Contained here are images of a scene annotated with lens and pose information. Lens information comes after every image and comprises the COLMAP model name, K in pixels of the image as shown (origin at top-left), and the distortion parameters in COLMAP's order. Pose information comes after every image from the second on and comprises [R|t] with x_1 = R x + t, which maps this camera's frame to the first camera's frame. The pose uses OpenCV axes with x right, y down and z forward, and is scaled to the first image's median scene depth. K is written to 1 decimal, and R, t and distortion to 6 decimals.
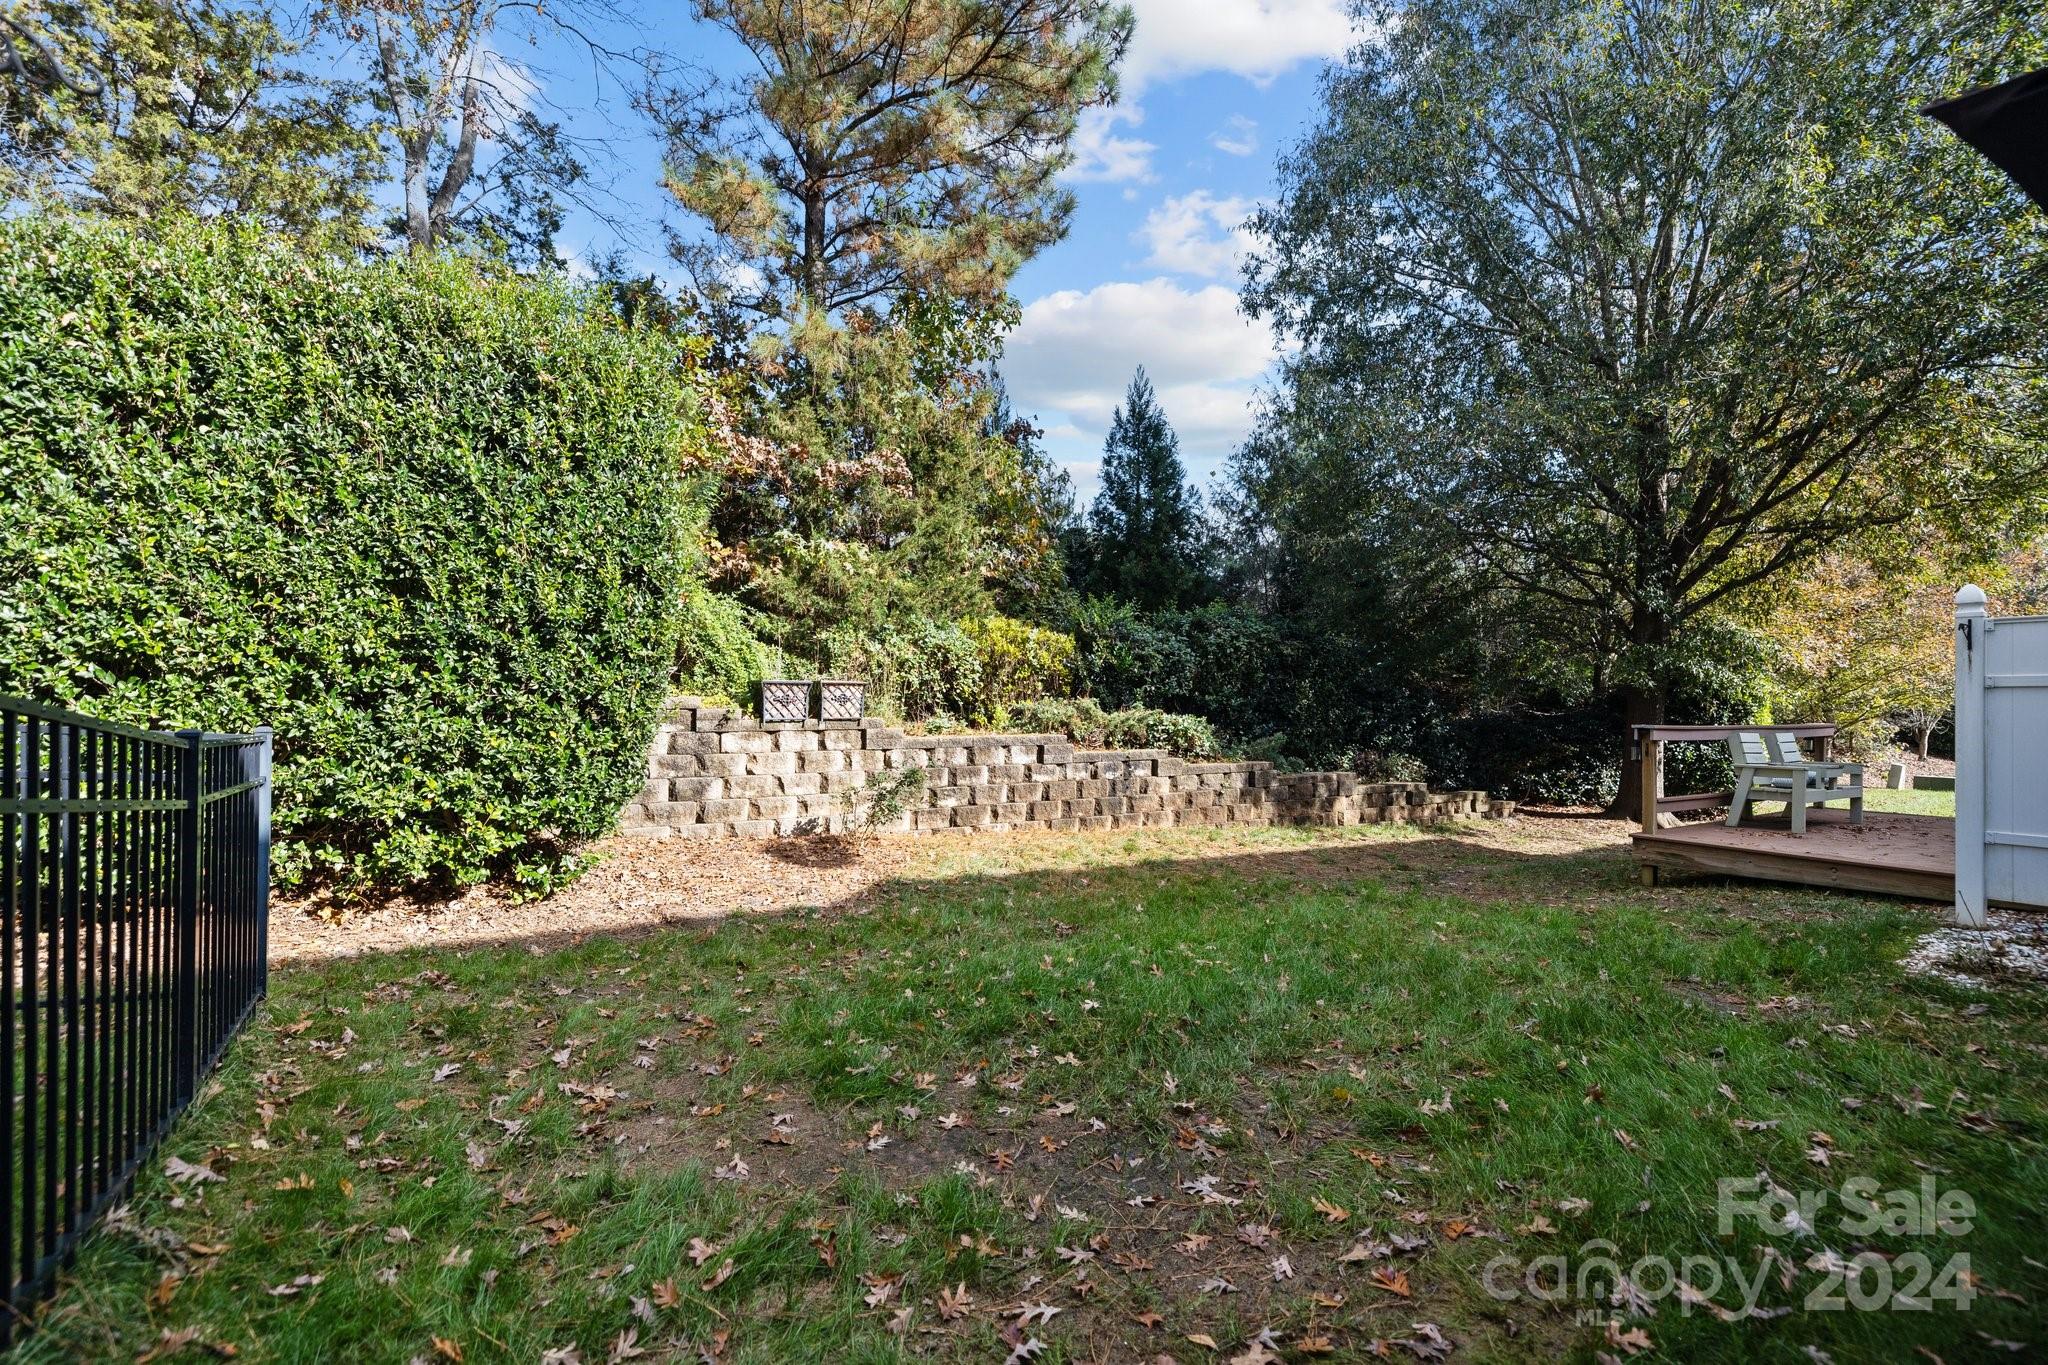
lens RADIAL K [[906.5, 0, 1051.0], [0, 906.5, 663.7], [0, 0, 1]] dist [0.001328, 0.000388]
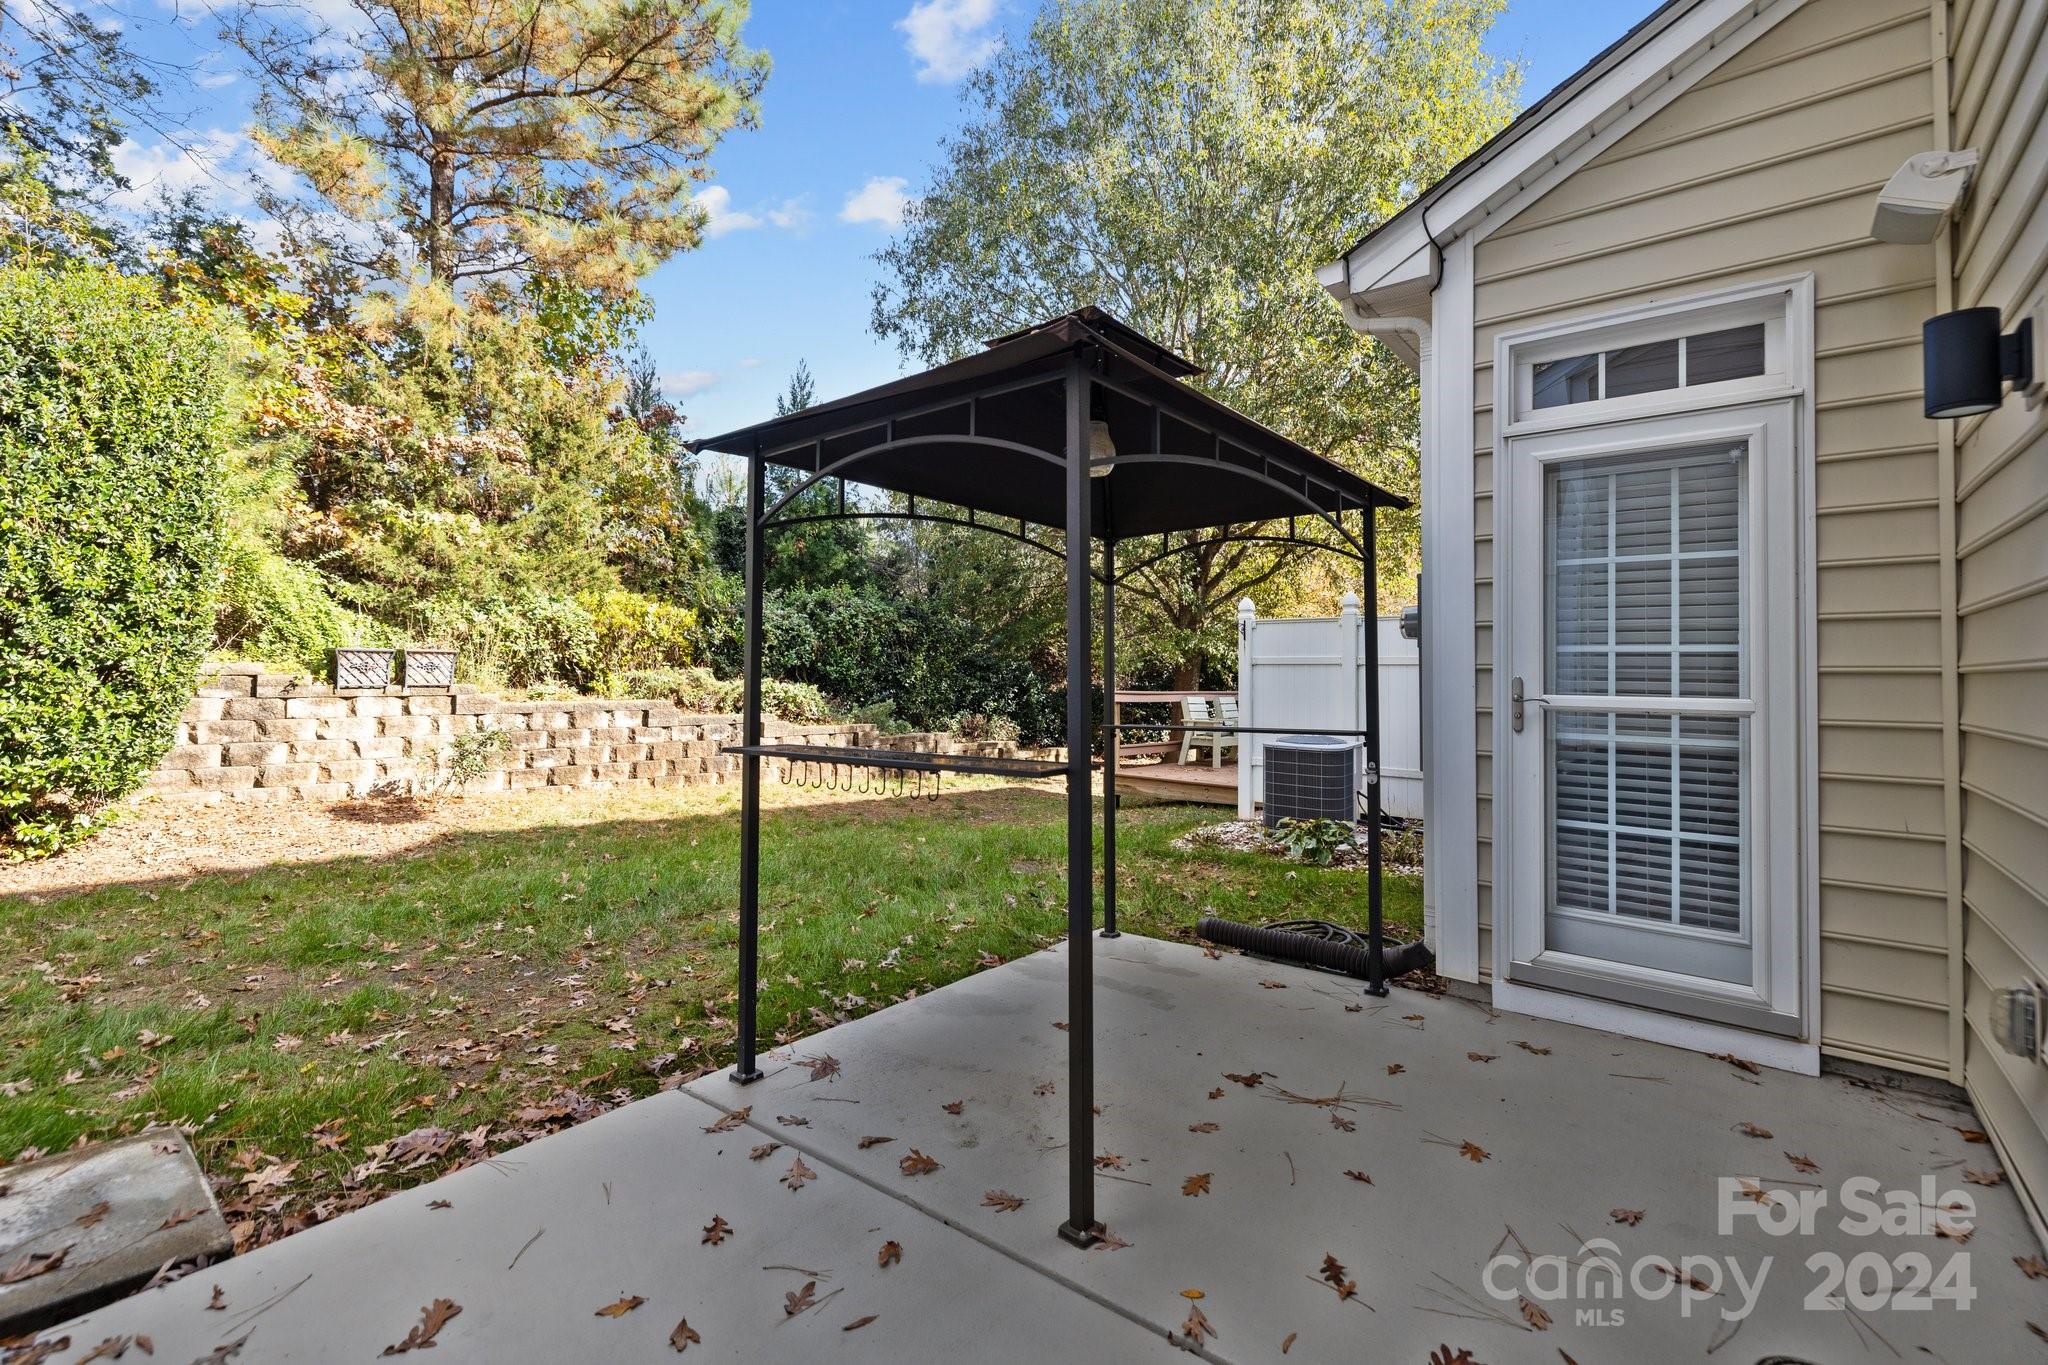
lens RADIAL K [[879.1, 0, 1028.8], [0, 879.1, 623.9], [0, 0, 1]] dist [0.001425, -0.001065]
pose [[0.953198, 0.022532, 0.301505, 0.114965], [-0.018287, 0.999690, -0.016894, -0.005959], [-0.301792, 0.010589, 0.953315, -0.173660]]
